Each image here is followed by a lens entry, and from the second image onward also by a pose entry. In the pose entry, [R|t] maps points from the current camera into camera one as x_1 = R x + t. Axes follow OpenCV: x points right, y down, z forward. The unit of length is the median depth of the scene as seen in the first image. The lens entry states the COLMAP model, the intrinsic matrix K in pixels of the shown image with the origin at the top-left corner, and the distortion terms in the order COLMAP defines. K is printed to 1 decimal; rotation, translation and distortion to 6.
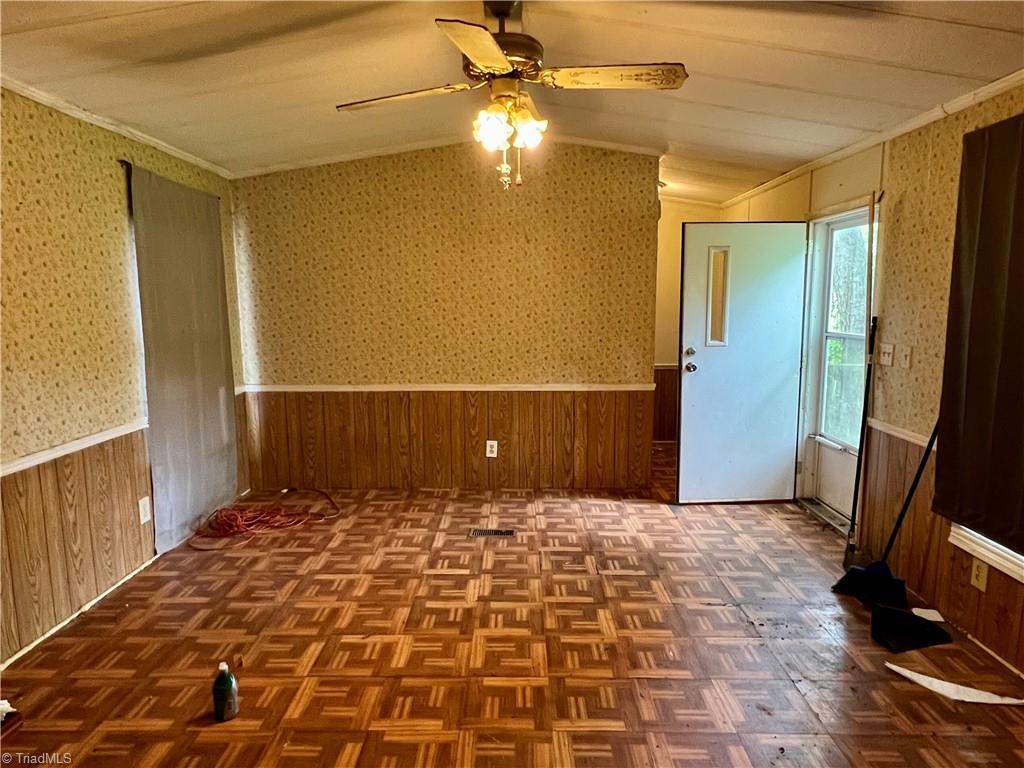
lens RADIAL K [[630.4, 0, 512.9], [0, 630.4, 379.1], [0, 0, 1]] dist [0.000126, -0.000290]
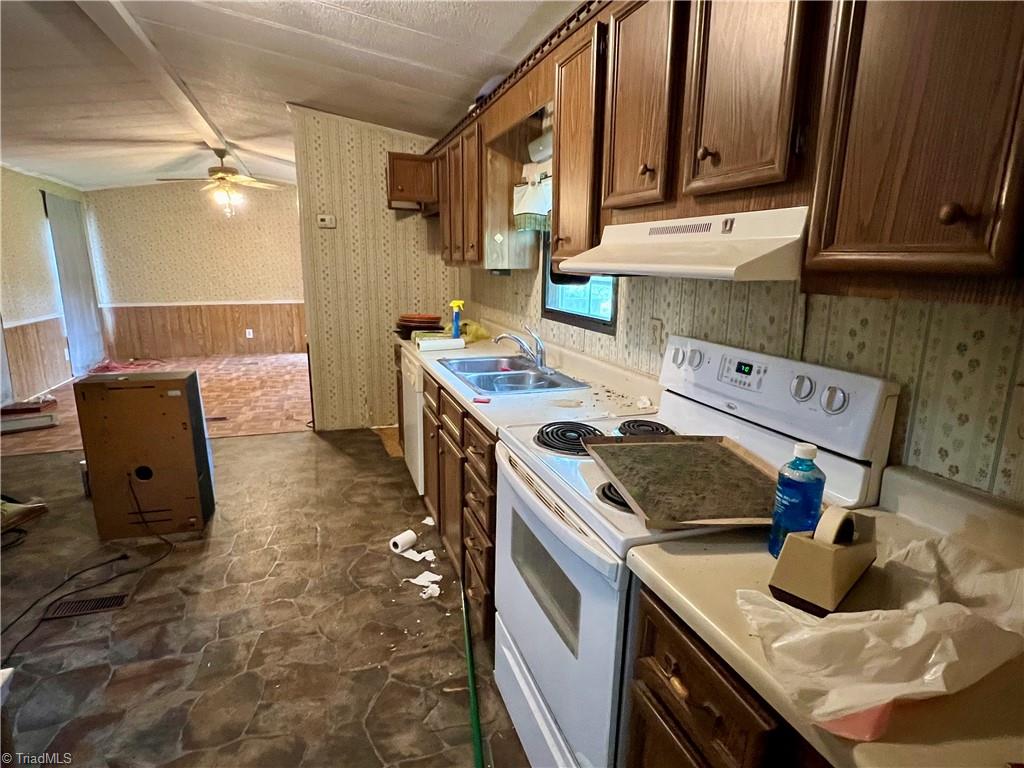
lens RADIAL K [[562.7, 0, 512.0], [0, 562.7, 384.0], [0, 0, 1]] dist [-0.001876, 0.000098]
pose [[0.944693, -0.064759, 0.321498, 0.173825], [0.037635, 0.995241, 0.089885, 0.144298], [-0.325788, -0.072814, 0.942635, -0.992542]]
